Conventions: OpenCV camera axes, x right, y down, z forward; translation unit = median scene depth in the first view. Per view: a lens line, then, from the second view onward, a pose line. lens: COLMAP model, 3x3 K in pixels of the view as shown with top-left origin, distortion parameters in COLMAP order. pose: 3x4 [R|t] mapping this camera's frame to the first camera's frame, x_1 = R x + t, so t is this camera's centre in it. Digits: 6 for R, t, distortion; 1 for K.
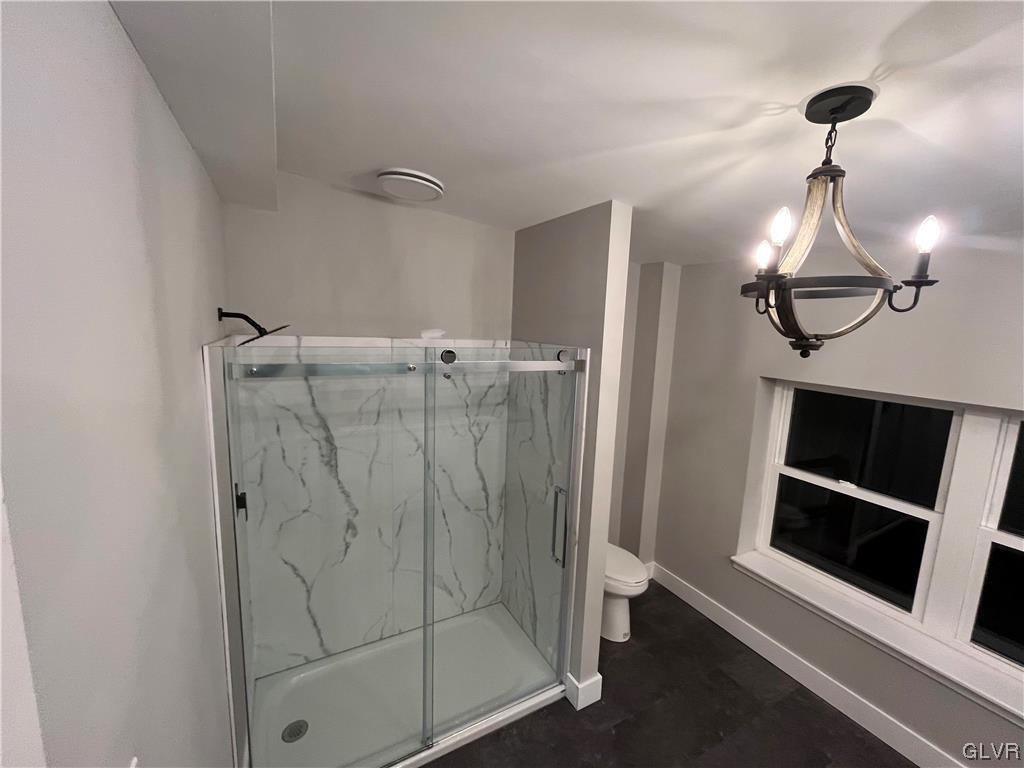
lens RADIAL K [[414.0, 0, 514.3], [0, 414.0, 384.2], [0, 0, 1]] dist [-0.002023, -0.000209]
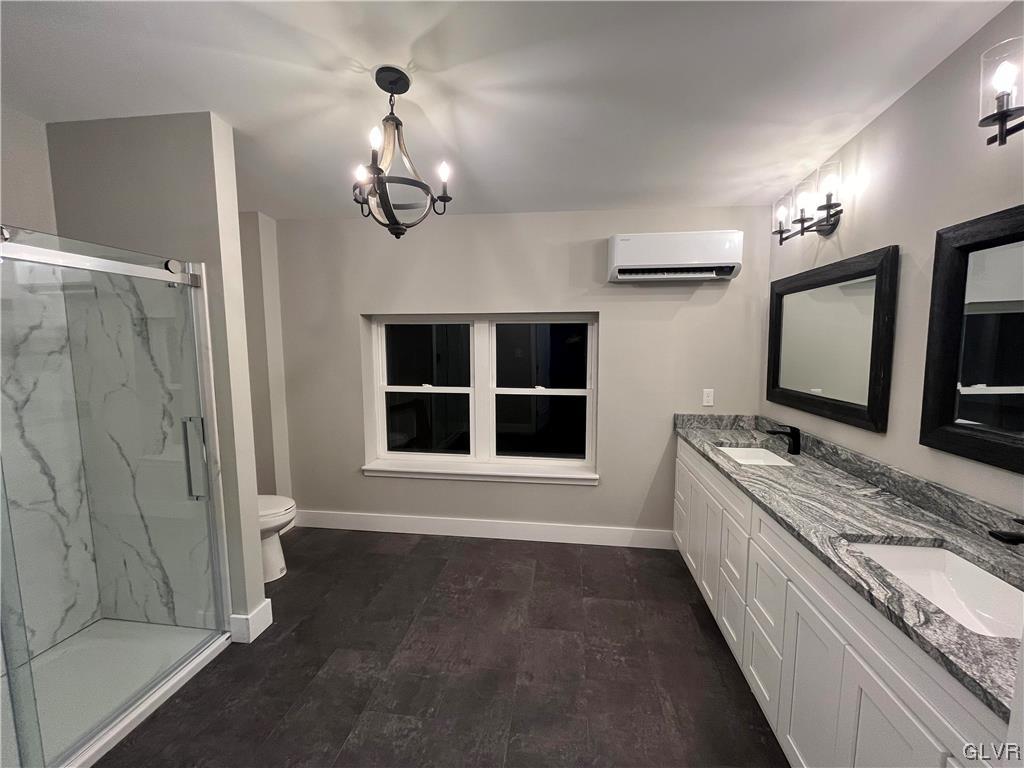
lens RADIAL K [[414.0, 0, 514.3], [0, 414.0, 384.2], [0, 0, 1]] dist [-0.002023, -0.000209]
pose [[0.595928, -0.123258, 0.793522, -0.163934], [0.140477, 0.988914, 0.048112, 0.217337], [-0.790655, 0.082800, 0.606637, -0.121110]]
